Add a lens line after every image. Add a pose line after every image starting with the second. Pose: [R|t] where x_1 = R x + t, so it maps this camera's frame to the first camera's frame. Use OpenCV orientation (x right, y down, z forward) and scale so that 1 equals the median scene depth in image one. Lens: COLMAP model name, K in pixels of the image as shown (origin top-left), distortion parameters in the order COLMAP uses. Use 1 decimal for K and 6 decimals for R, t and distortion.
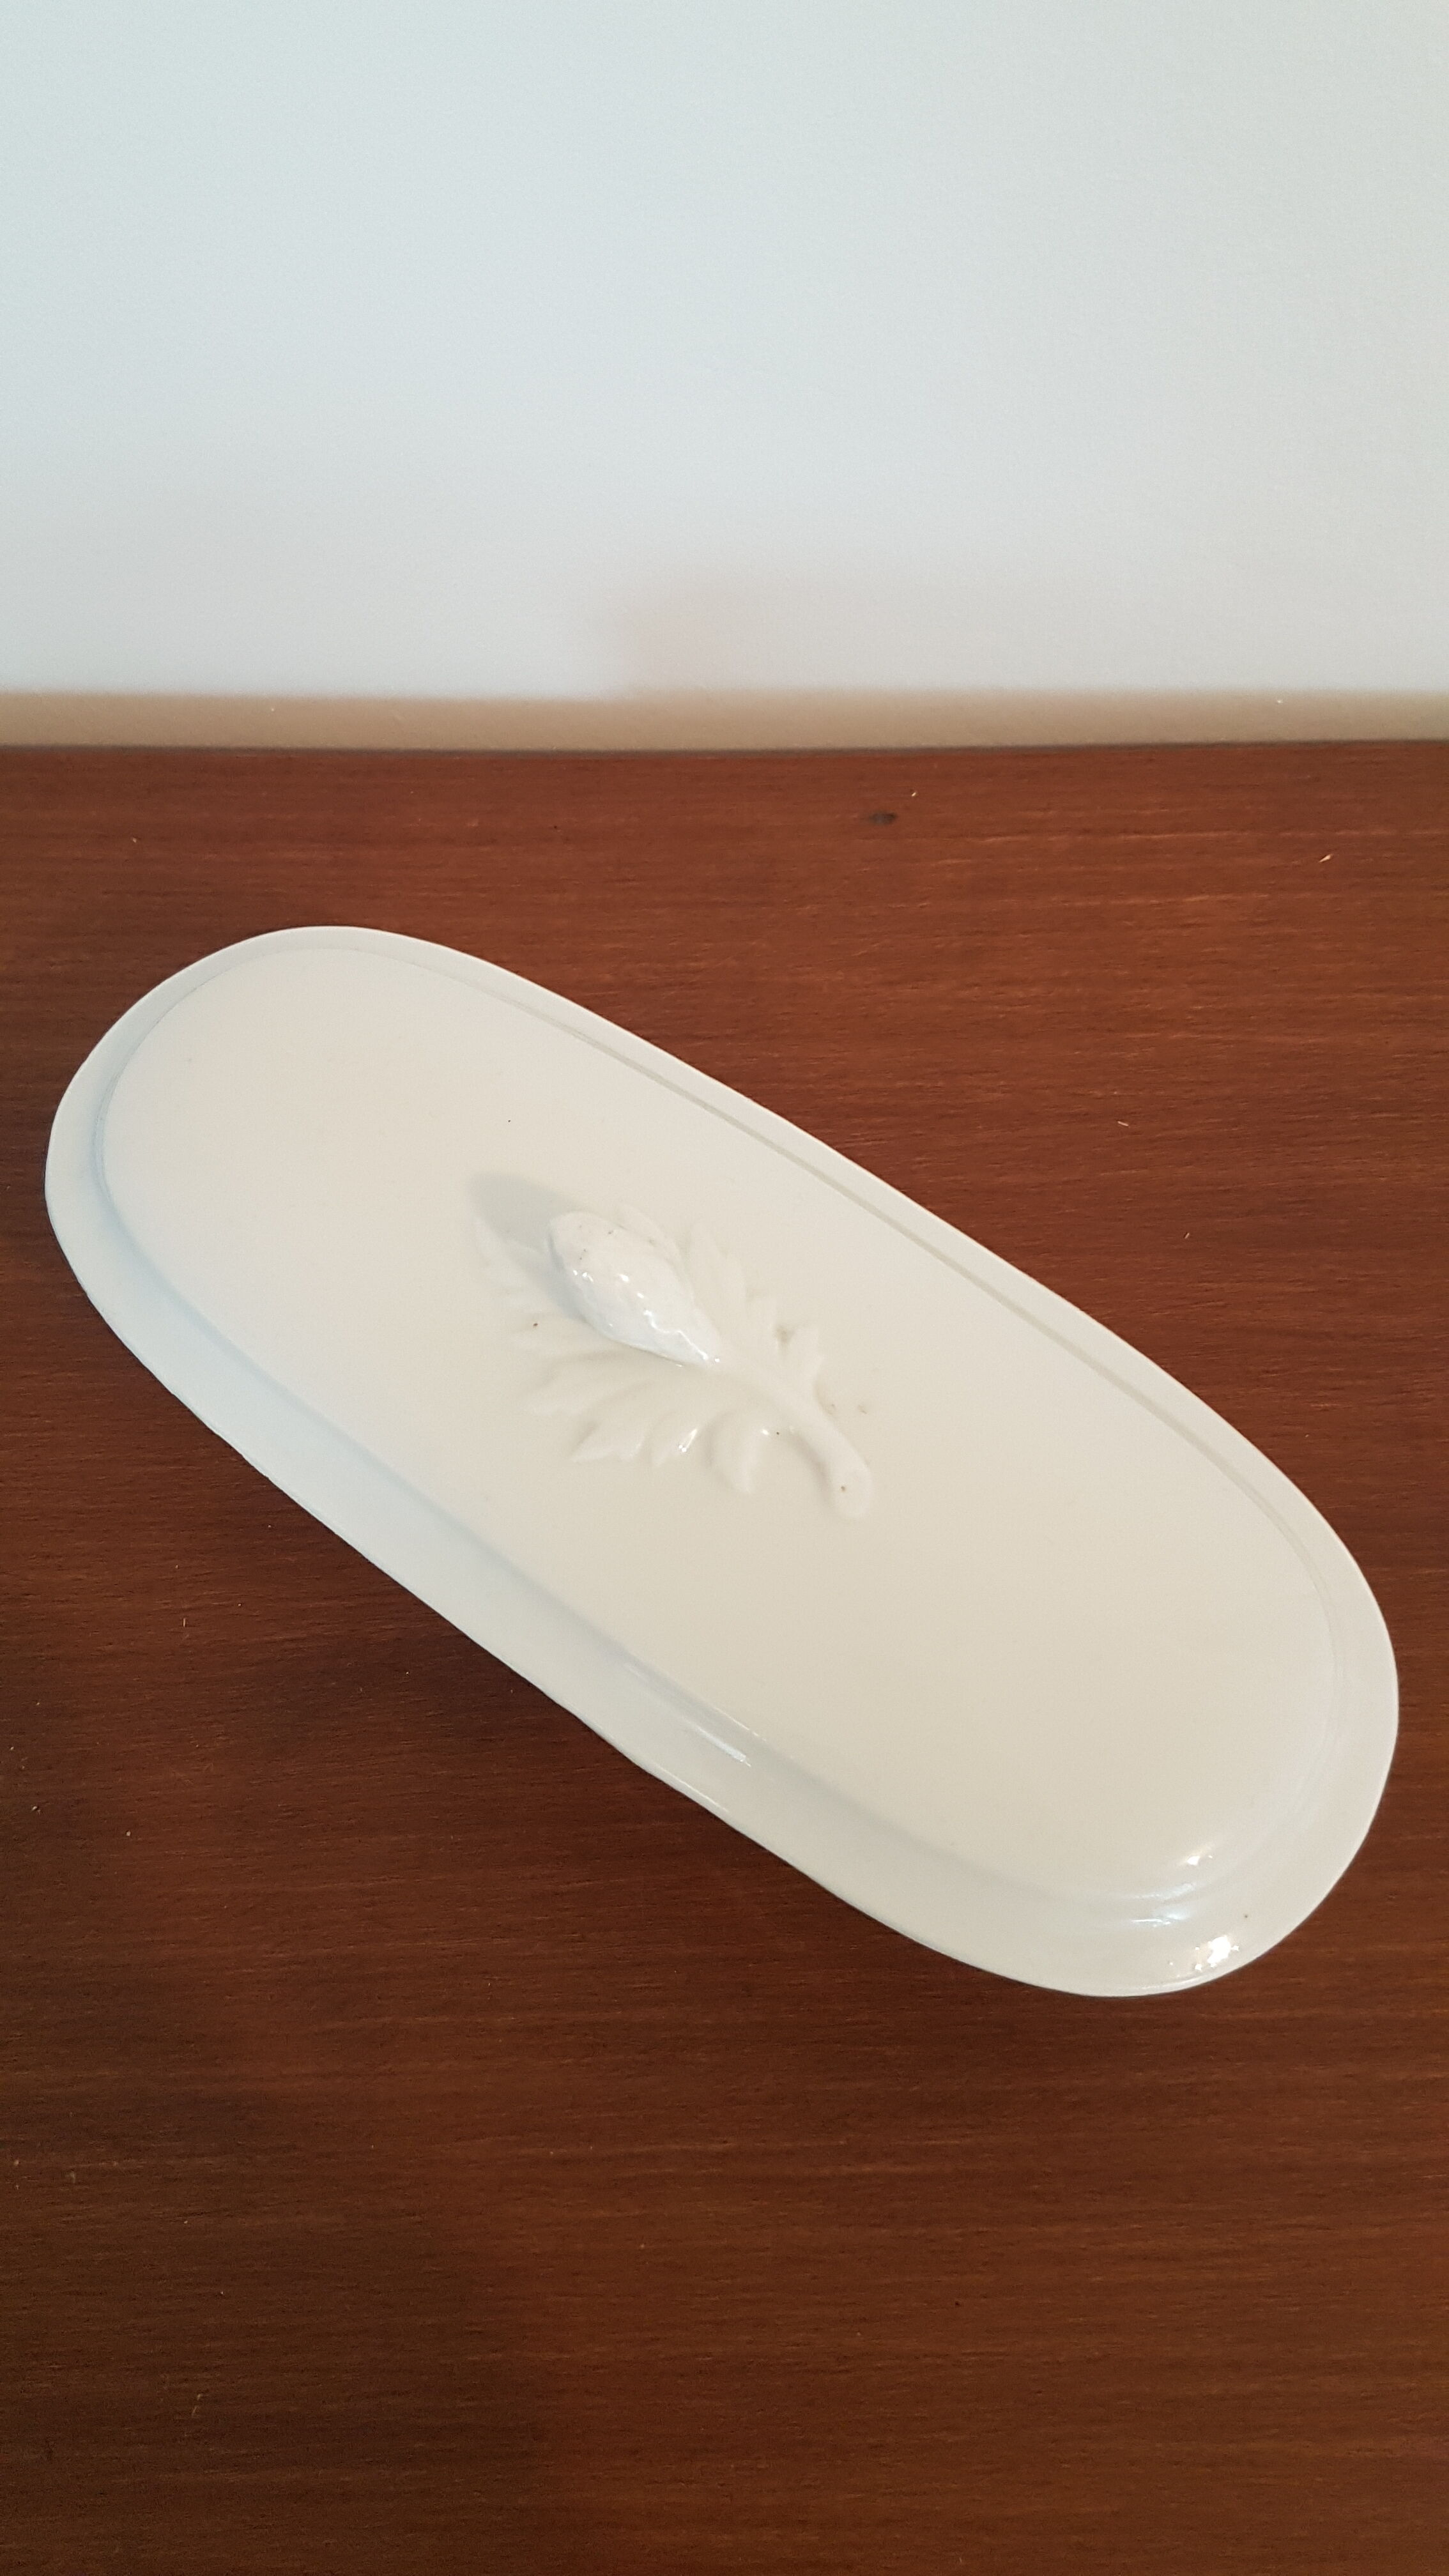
lens RADIAL K [[2190.6, 0, 715.7], [0, 2190.6, 1254.9], [0, 0, 1]] dist [0.090591, -0.152765]
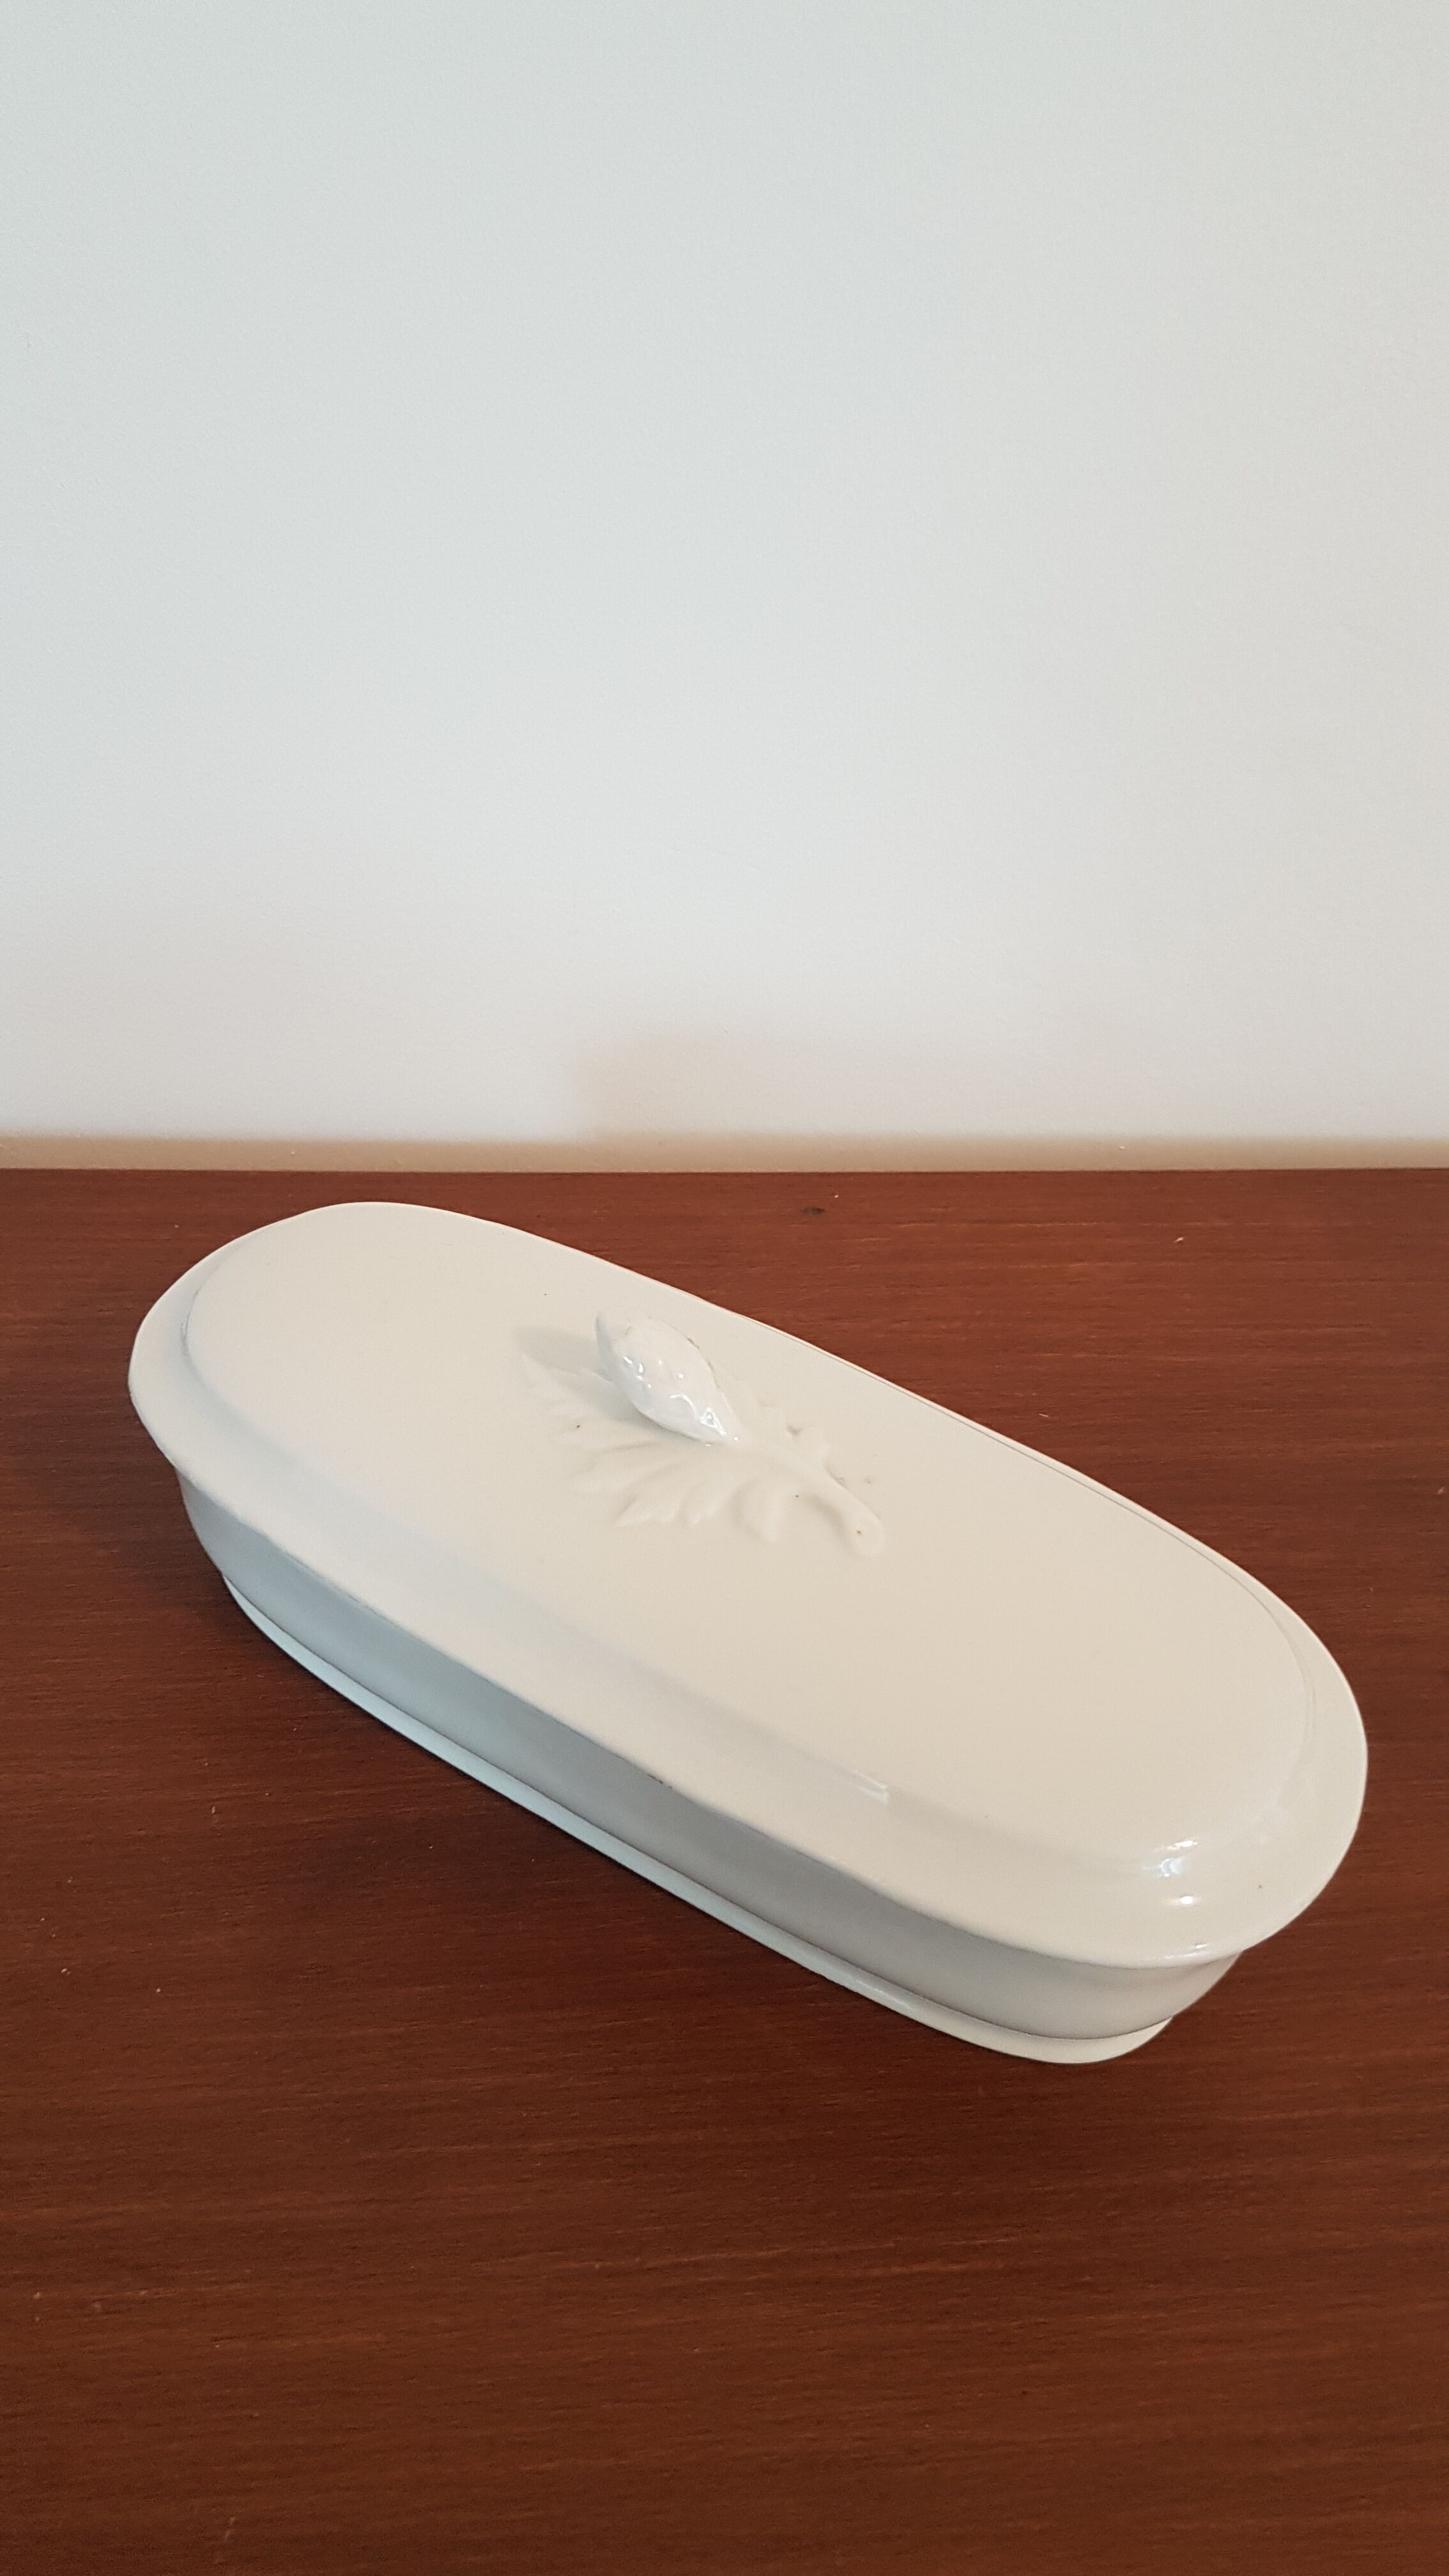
lens RADIAL K [[2190.6, 0, 715.7], [0, 2190.6, 1254.9], [0, 0, 1]] dist [0.090591, -0.152765]
pose [[0.996016, -0.004870, 0.089039, -0.106348], [0.042444, 0.904039, -0.425338, 0.418755], [-0.078423, 0.427422, 0.900644, -0.072779]]
